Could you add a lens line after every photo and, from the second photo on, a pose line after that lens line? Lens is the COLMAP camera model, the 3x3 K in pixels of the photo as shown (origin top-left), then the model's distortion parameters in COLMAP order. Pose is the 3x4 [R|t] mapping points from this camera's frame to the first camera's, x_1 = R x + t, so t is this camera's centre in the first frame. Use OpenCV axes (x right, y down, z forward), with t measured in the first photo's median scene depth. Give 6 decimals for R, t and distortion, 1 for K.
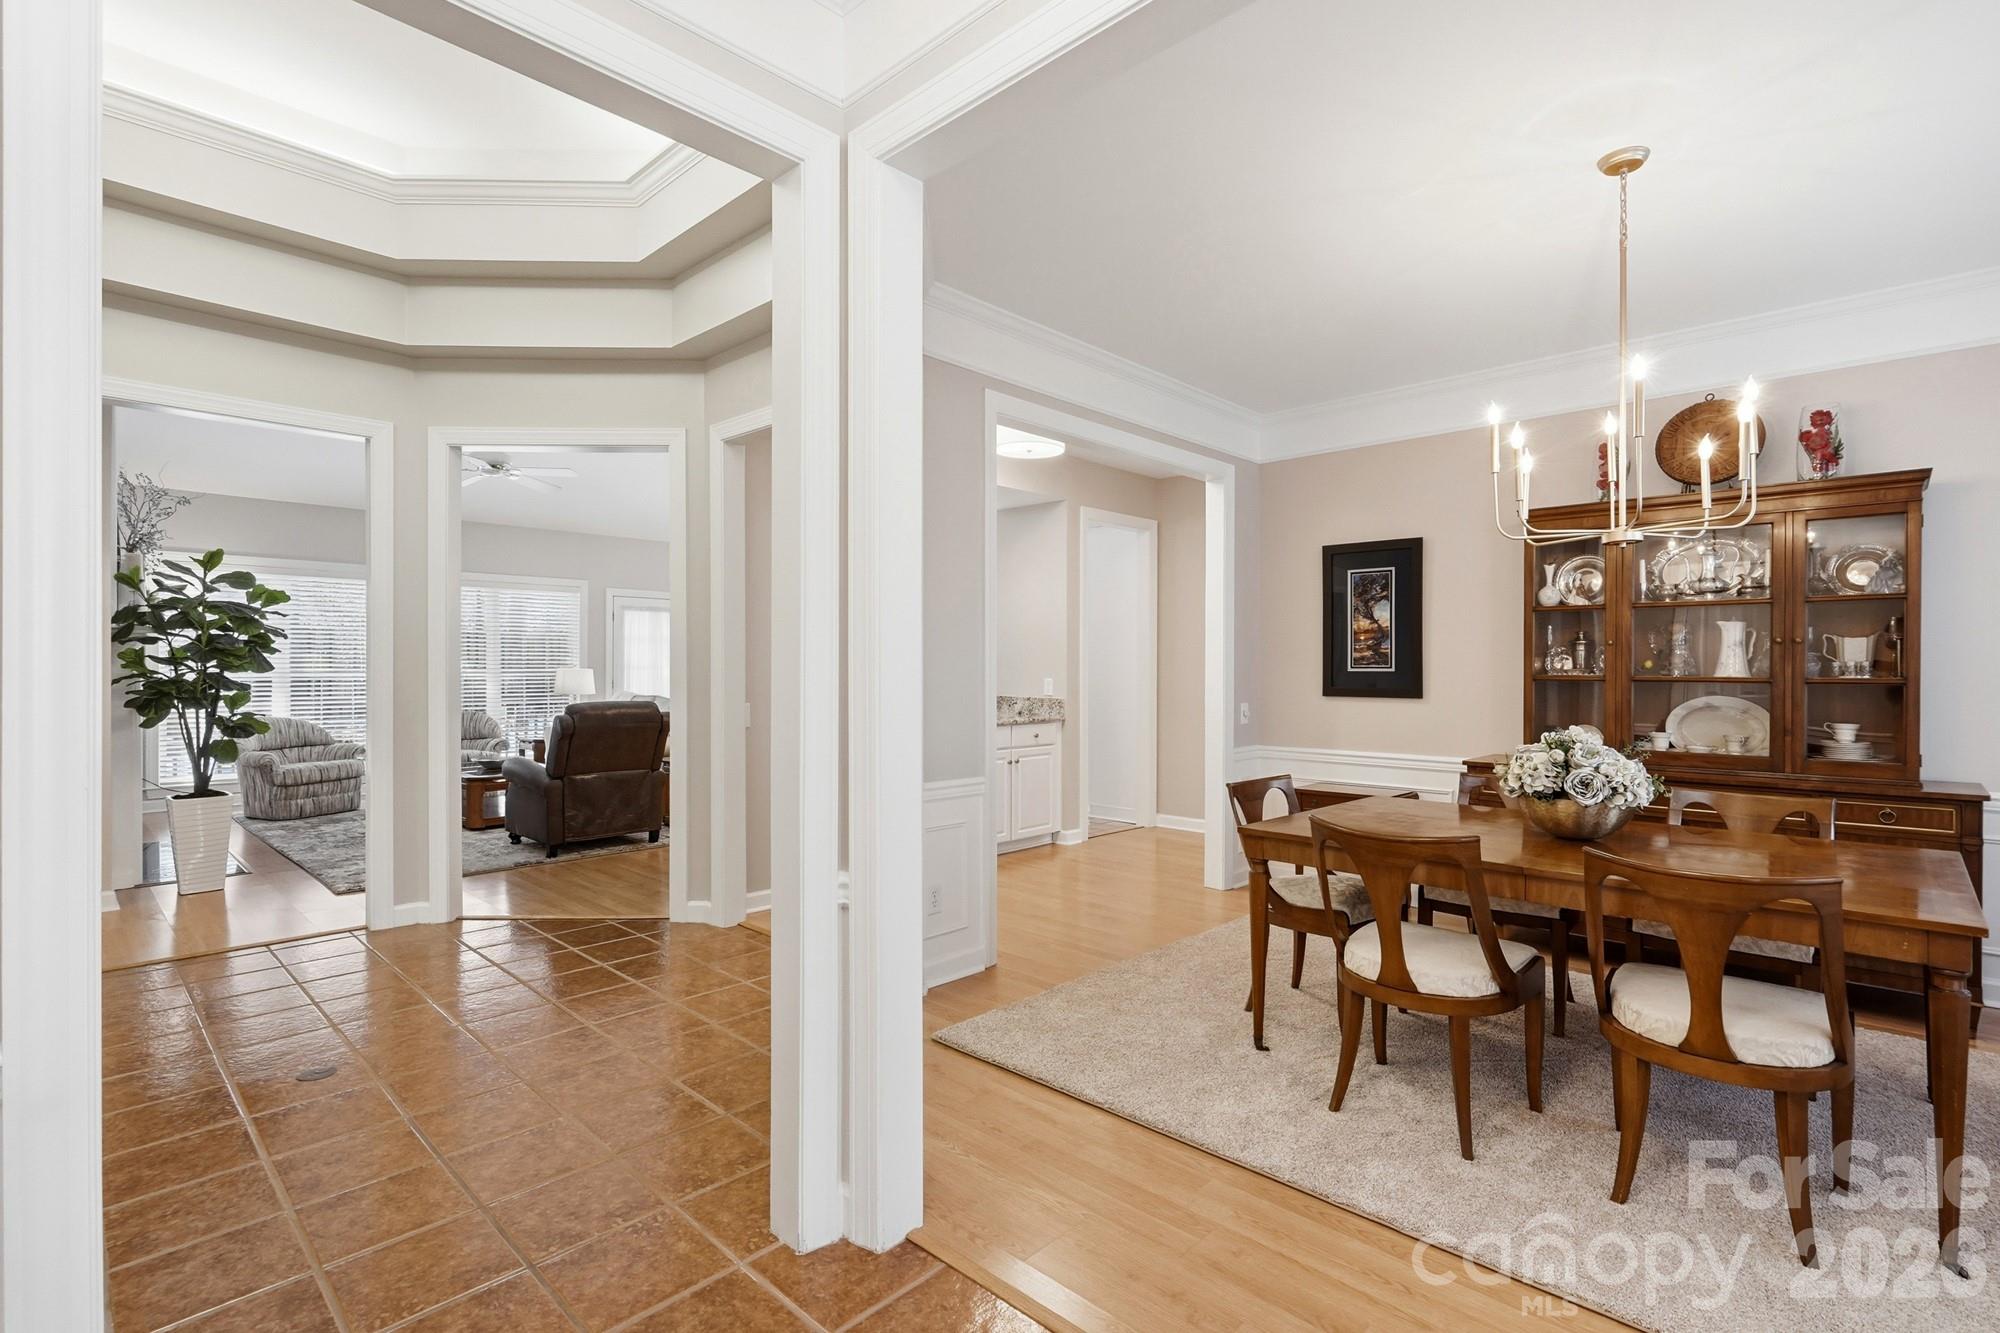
lens RADIAL K [[922.8, 0, 993.9], [0, 922.8, 675.8], [0, 0, 1]] dist [0.003019, 0.000103]
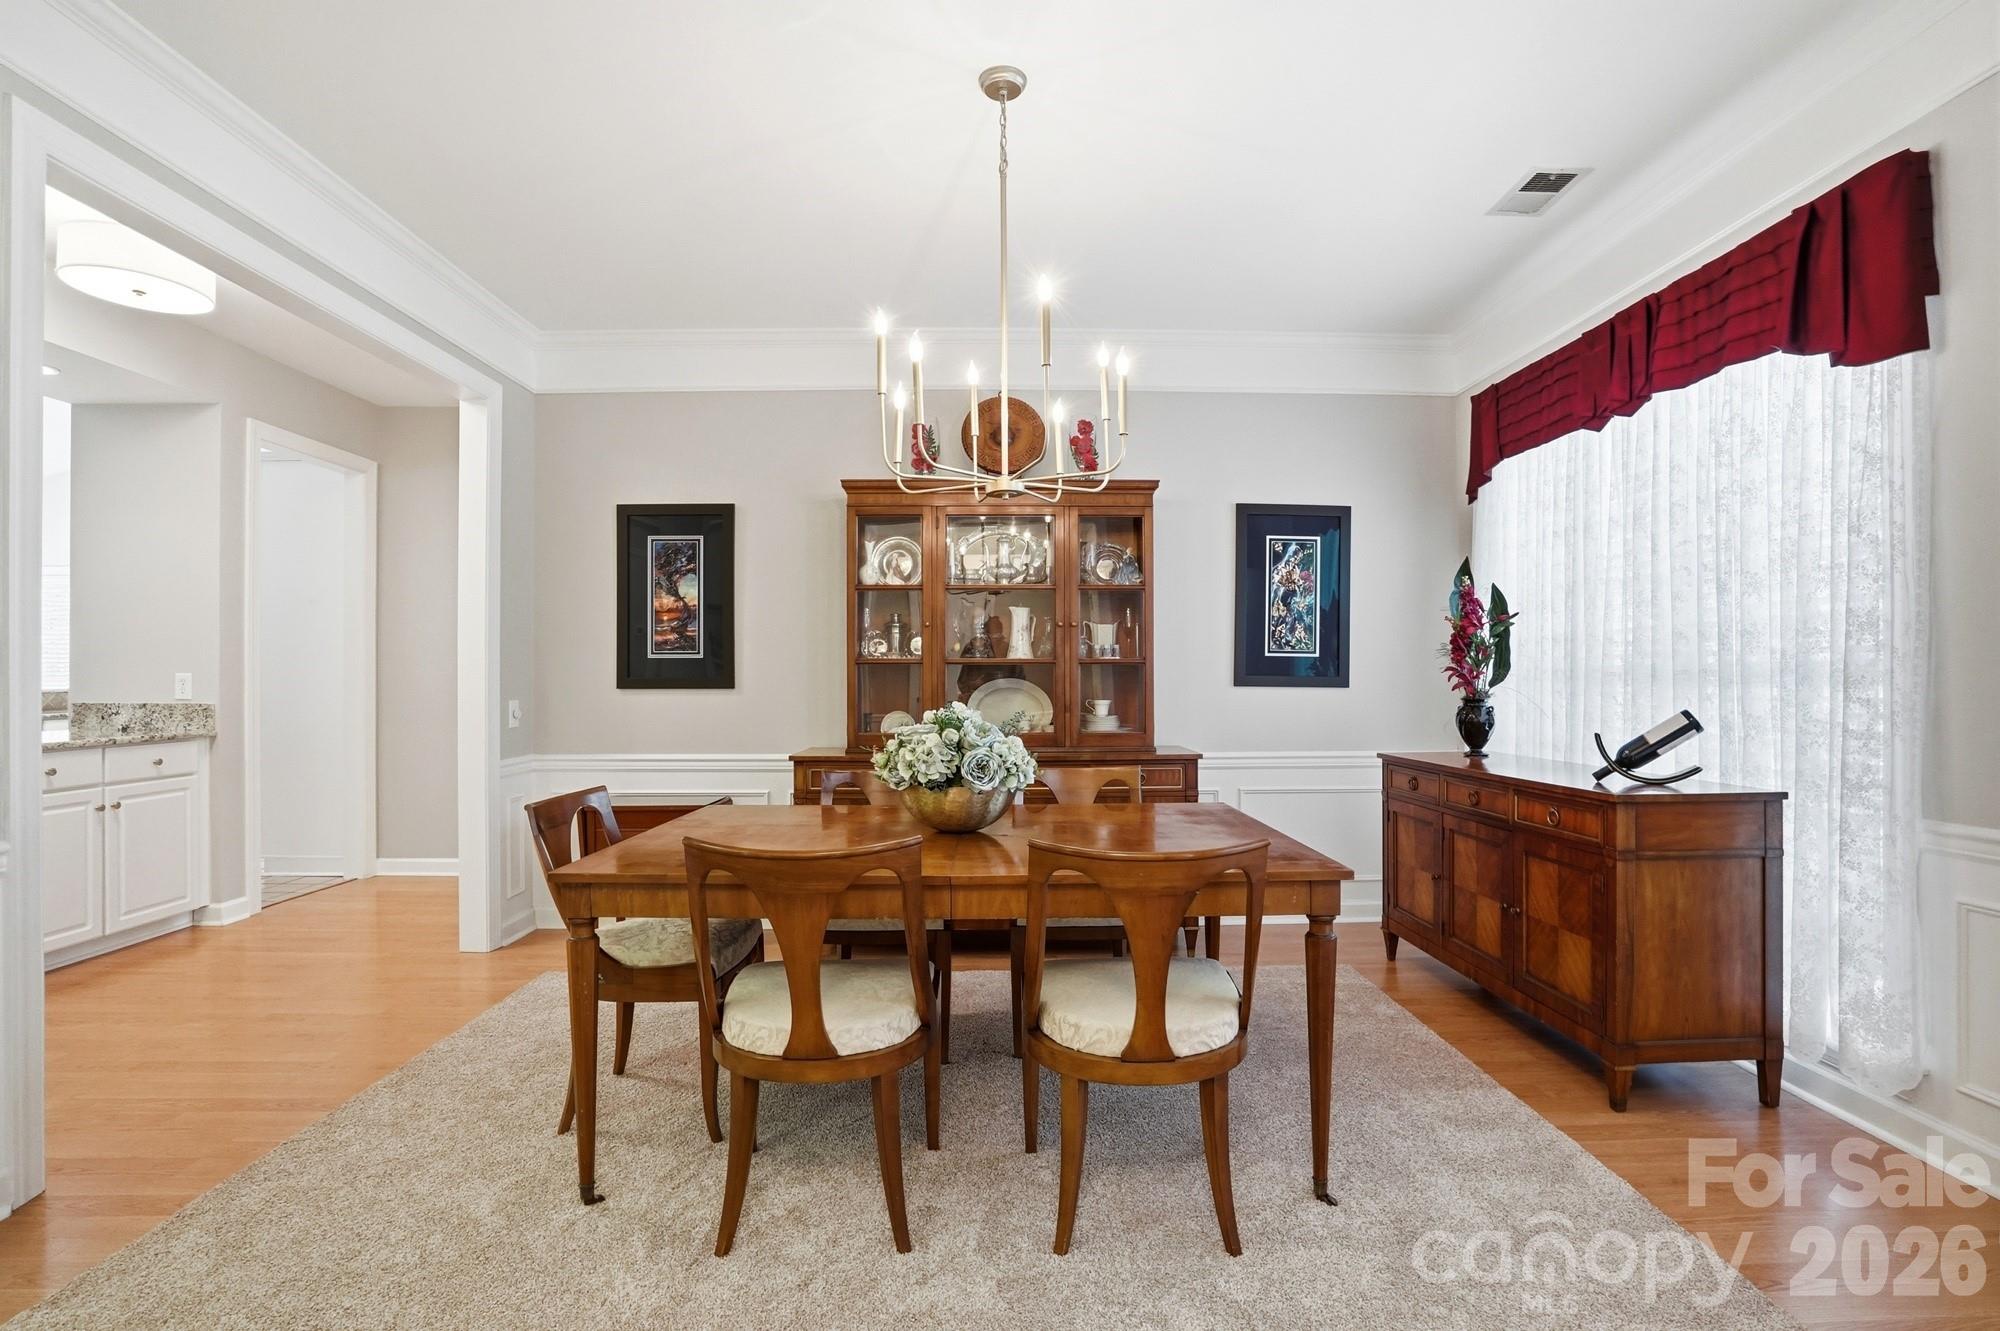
lens RADIAL K [[929.1, 0, 1010.7], [0, 929.1, 674.2], [0, 0, 1]] dist [-0.059940, 0.021108]
pose [[0.698760, -0.000881, 0.715356, 0.024633], [0.009932, 0.999915, -0.008470, 0.024320], [-0.715288, 0.013024, 0.698709, 0.235357]]
